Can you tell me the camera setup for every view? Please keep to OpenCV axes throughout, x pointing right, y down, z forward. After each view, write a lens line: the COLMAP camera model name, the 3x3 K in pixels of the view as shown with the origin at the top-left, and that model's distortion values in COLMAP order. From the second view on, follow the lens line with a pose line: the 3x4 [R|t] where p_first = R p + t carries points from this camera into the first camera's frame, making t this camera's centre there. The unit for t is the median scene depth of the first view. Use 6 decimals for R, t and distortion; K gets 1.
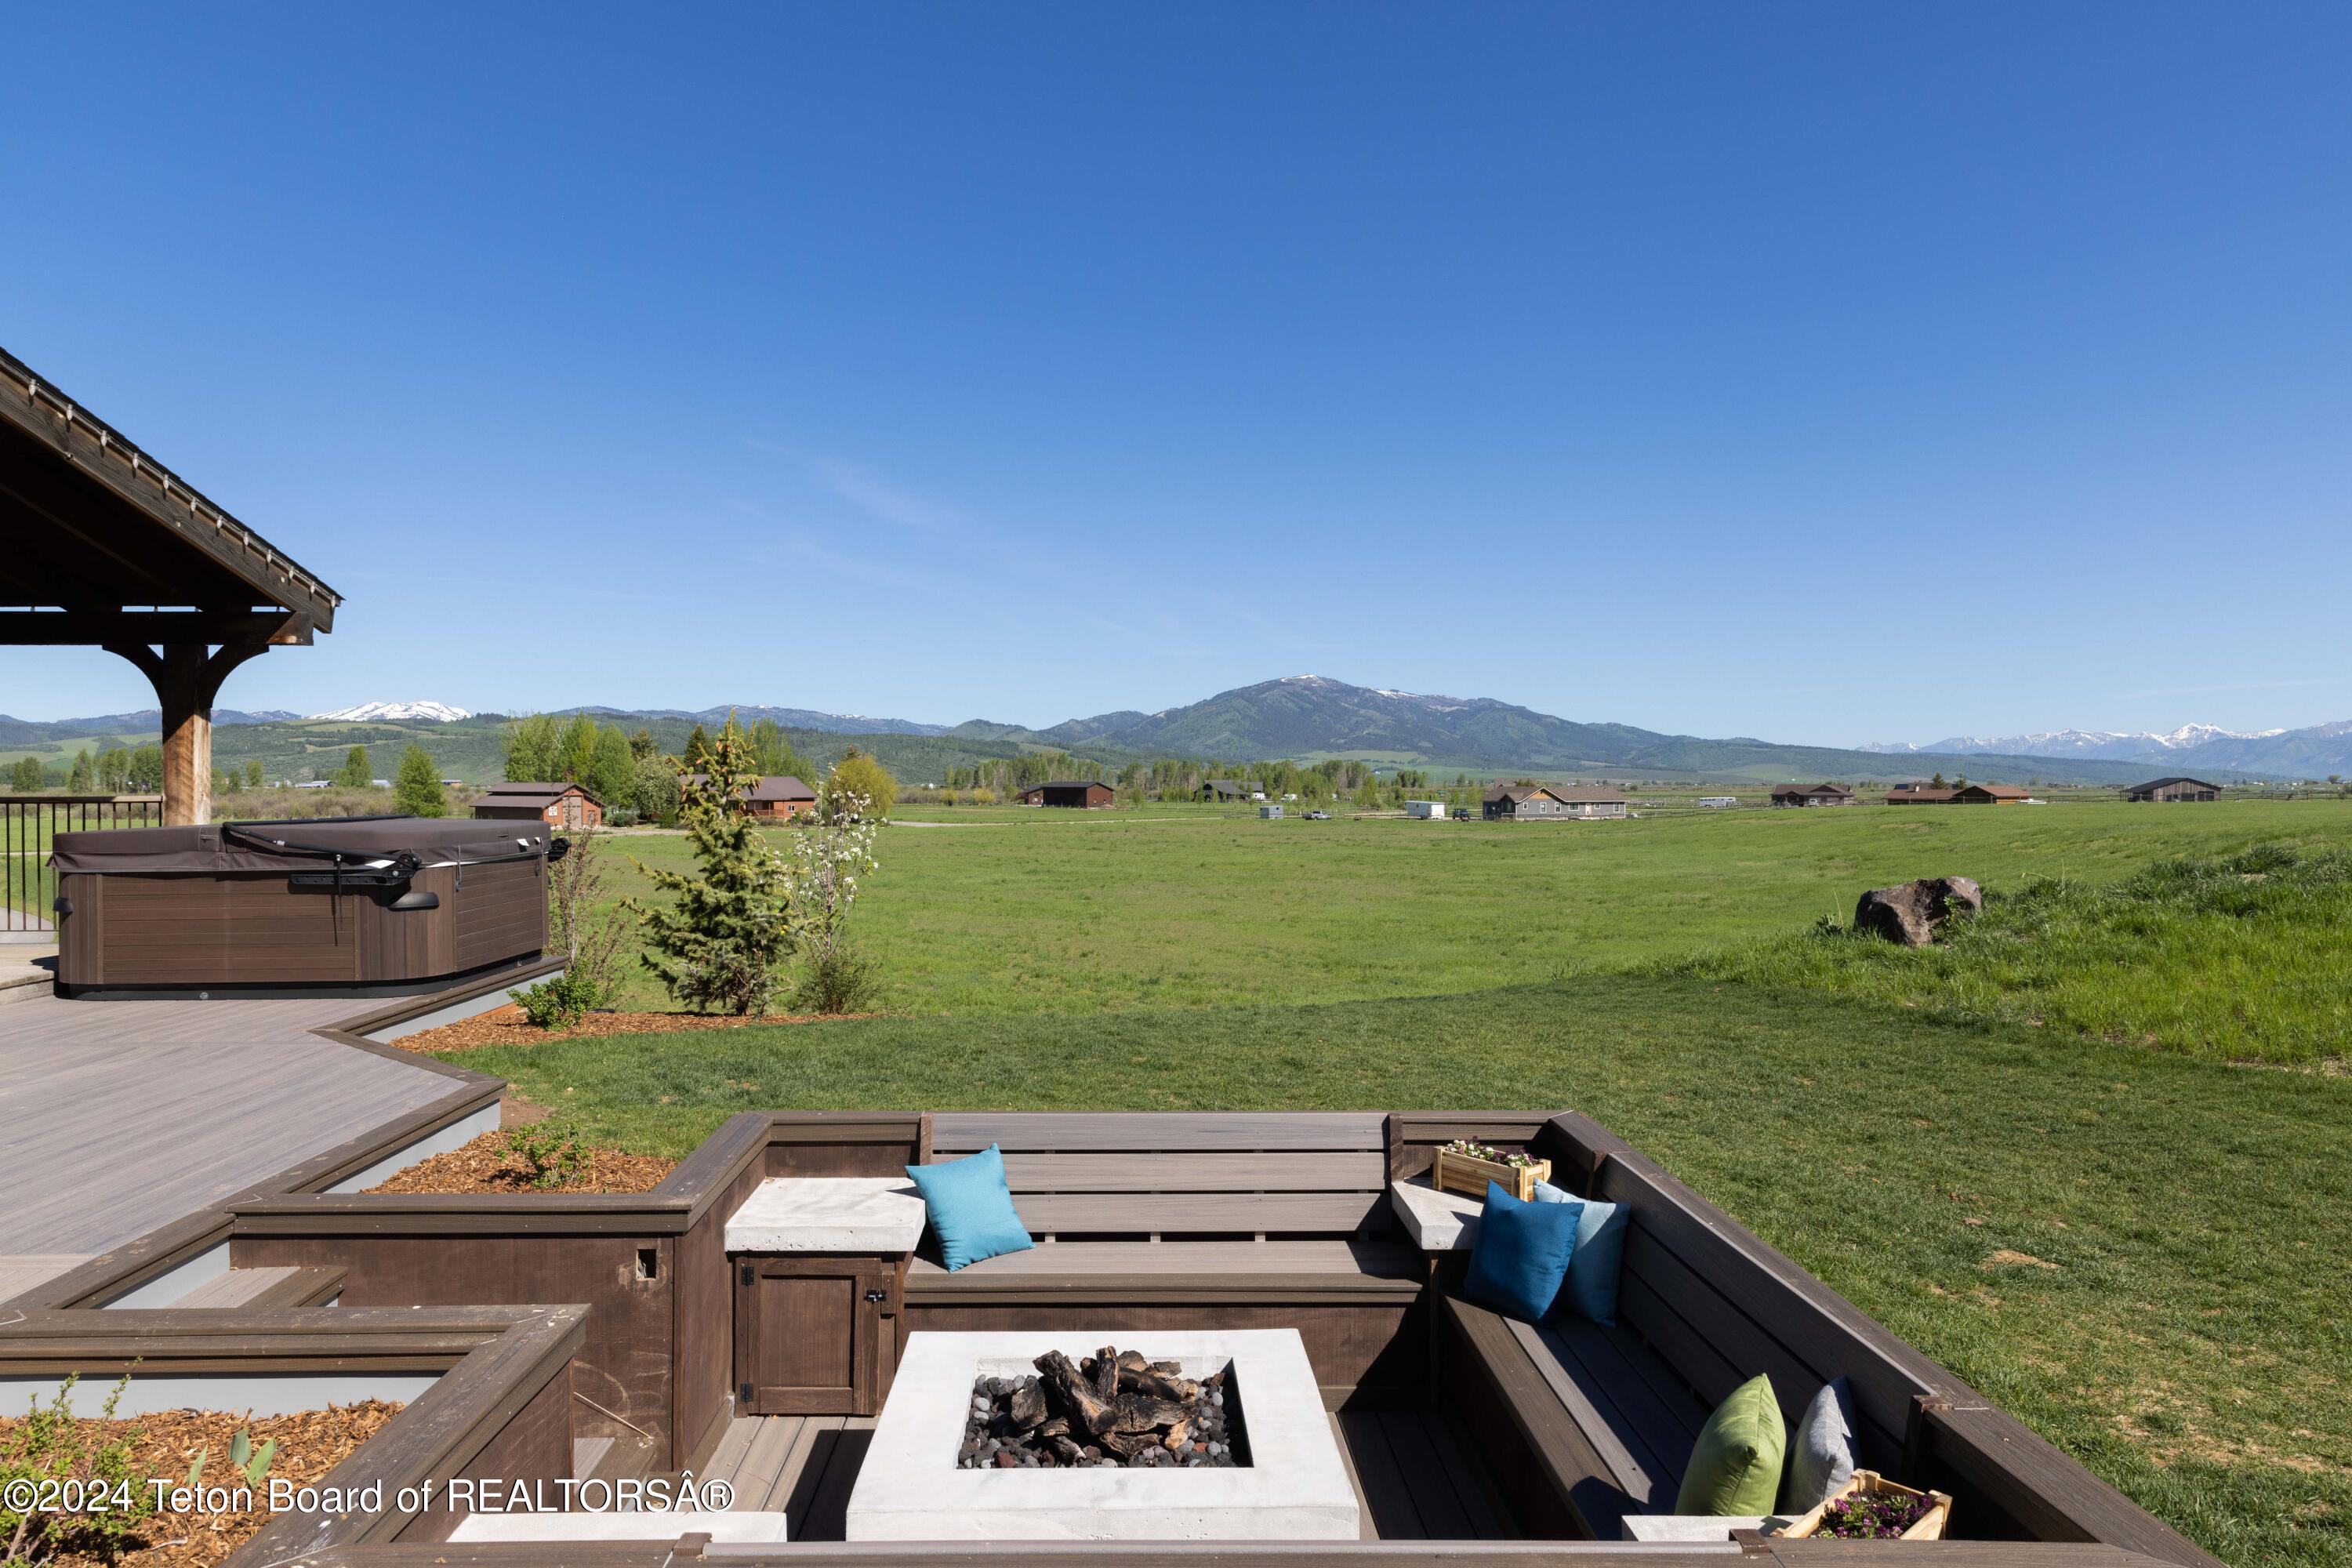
lens RADIAL K [[1568.4, 0, 1161.3], [0, 1568.4, 790.4], [0, 0, 1]] dist [0.004223, 0.002314]
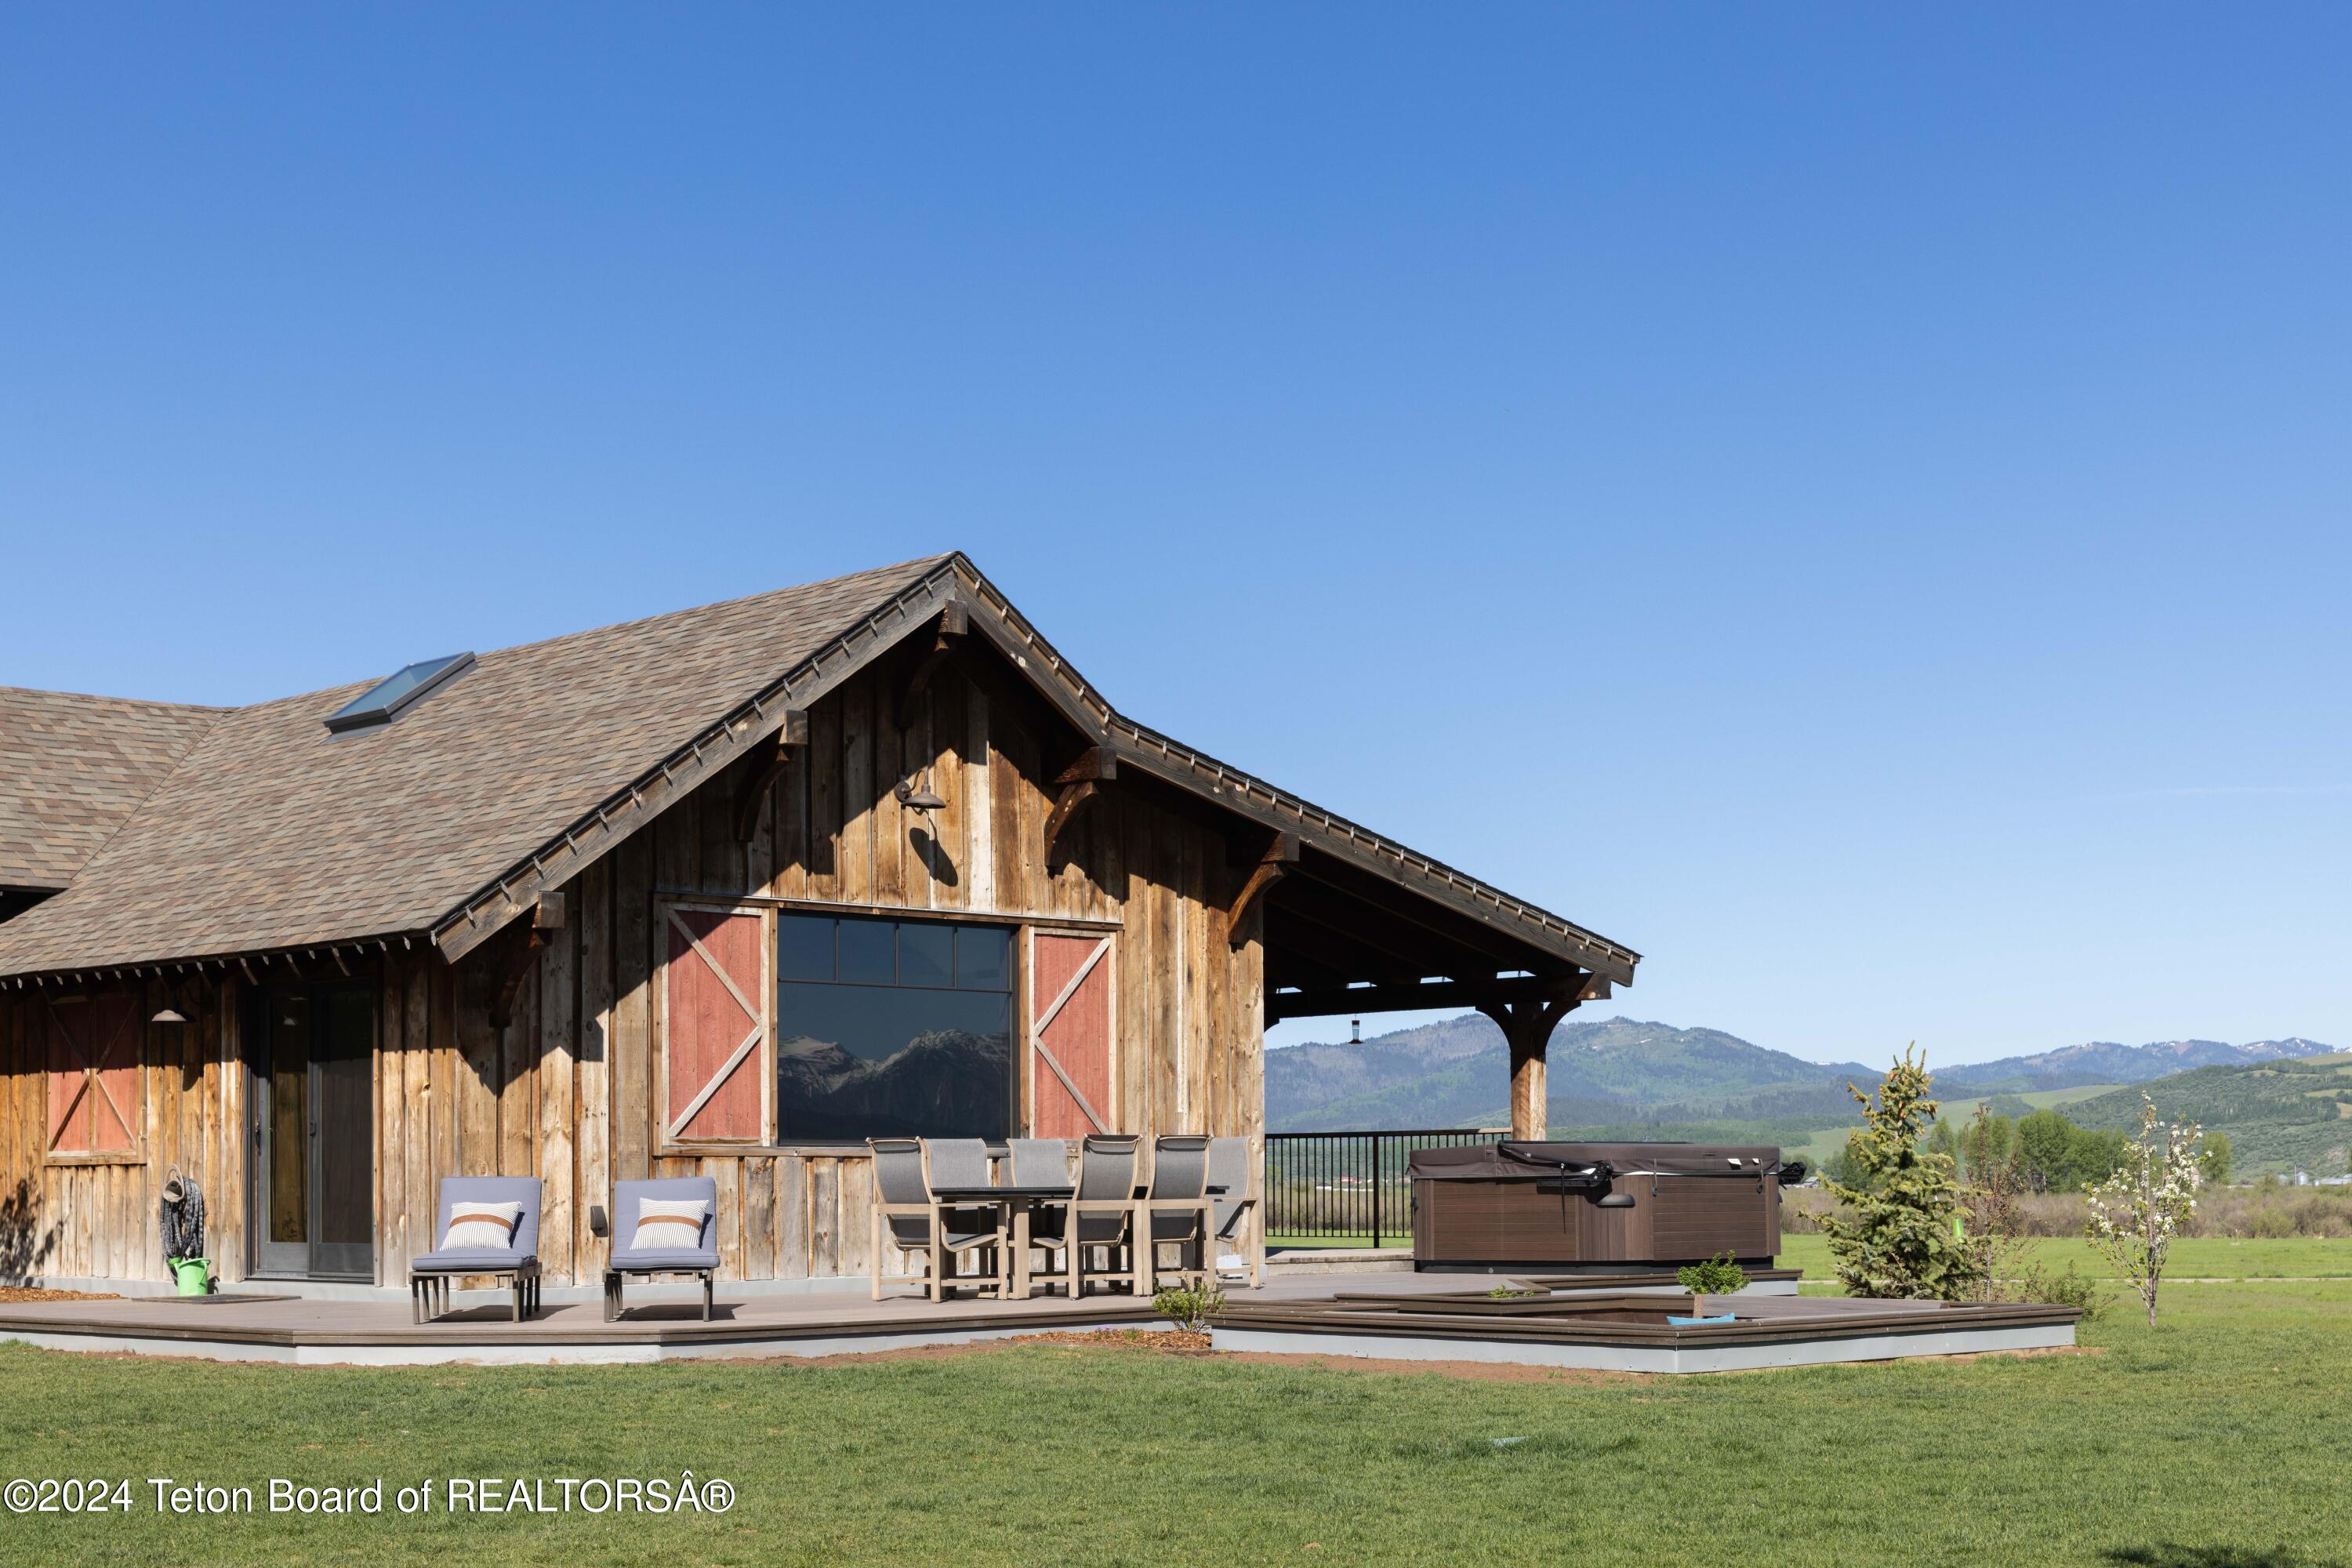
lens RADIAL K [[3431.3, 0, 1182.0], [0, 3431.3, 1081.4], [0, 0, 1]] dist [0.020734, 0.028596]
pose [[0.669315, -0.026863, -0.742493, 1.018881], [0.001873, 0.999404, -0.034469, 0.051135], [0.742977, 0.021680, 0.668966, -0.847882]]
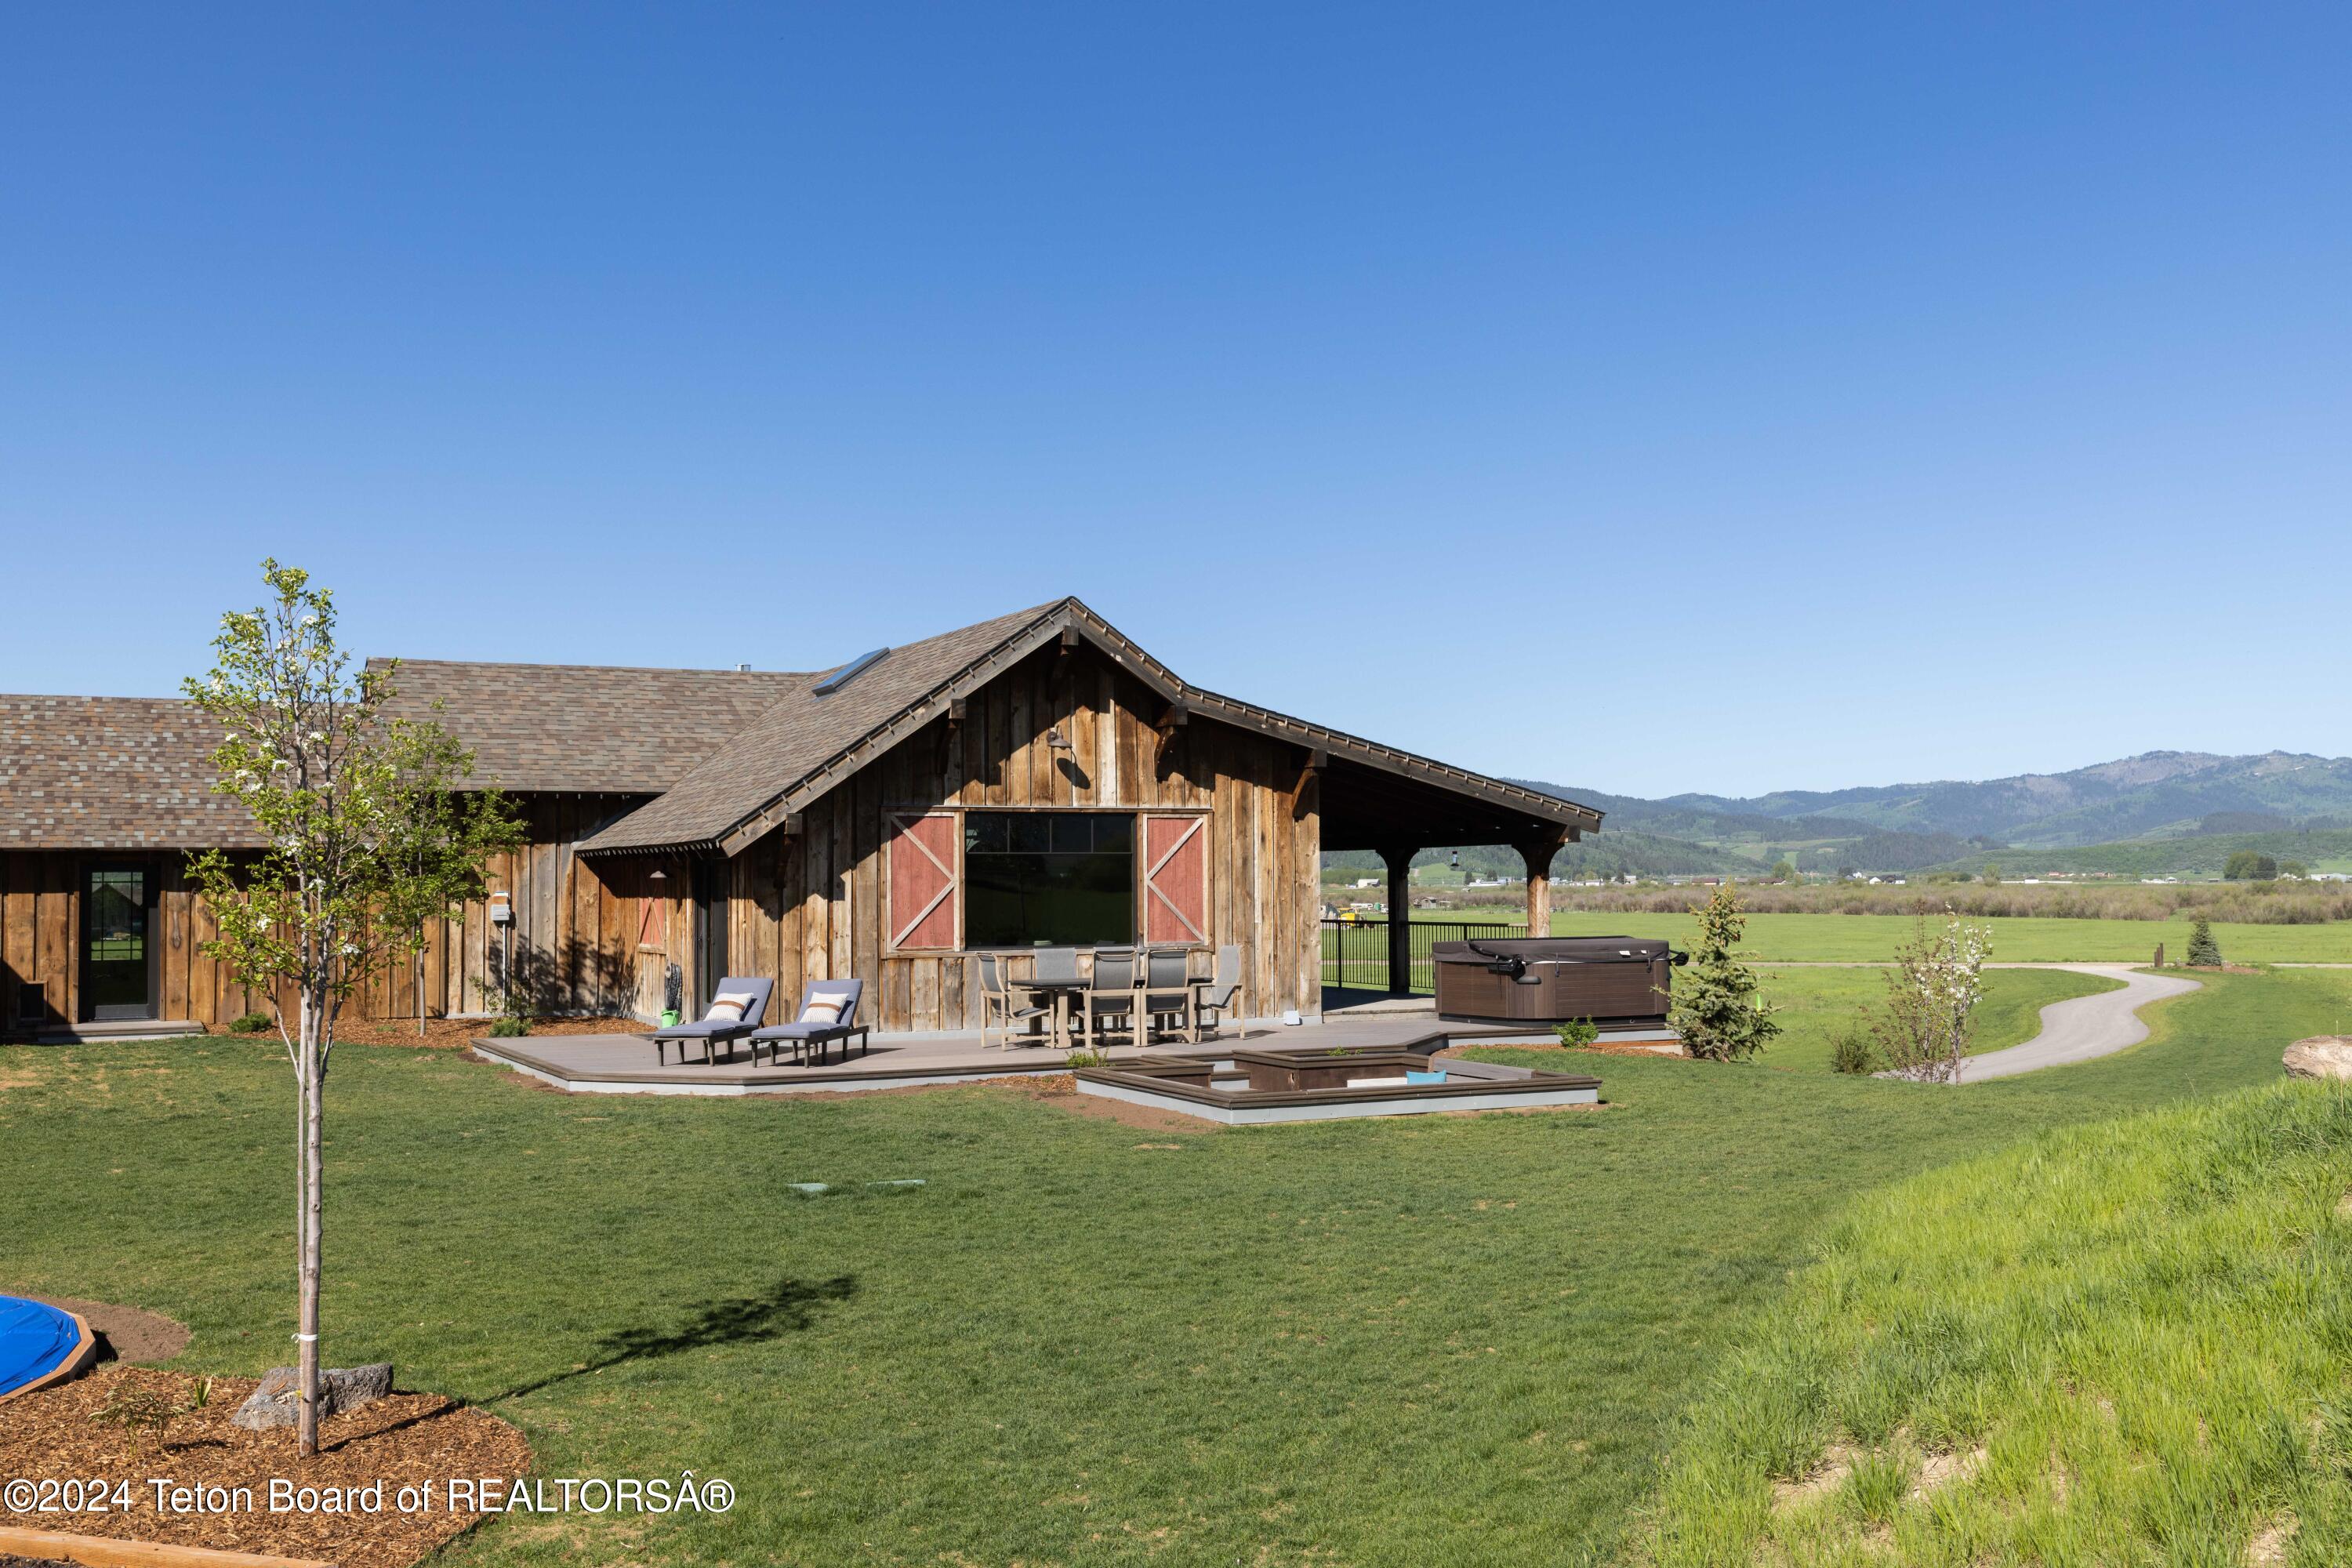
lens RADIAL K [[2335.2, 0, 1176.0], [0, 2335.2, 784.0], [0, 0, 1]] dist [0.041948, -0.004182]
pose [[0.396922, -0.041049, -0.916934, 1.554681], [0.003387, 0.999058, -0.043259, -0.038287], [0.917846, 0.014065, 0.396687, -0.446918]]
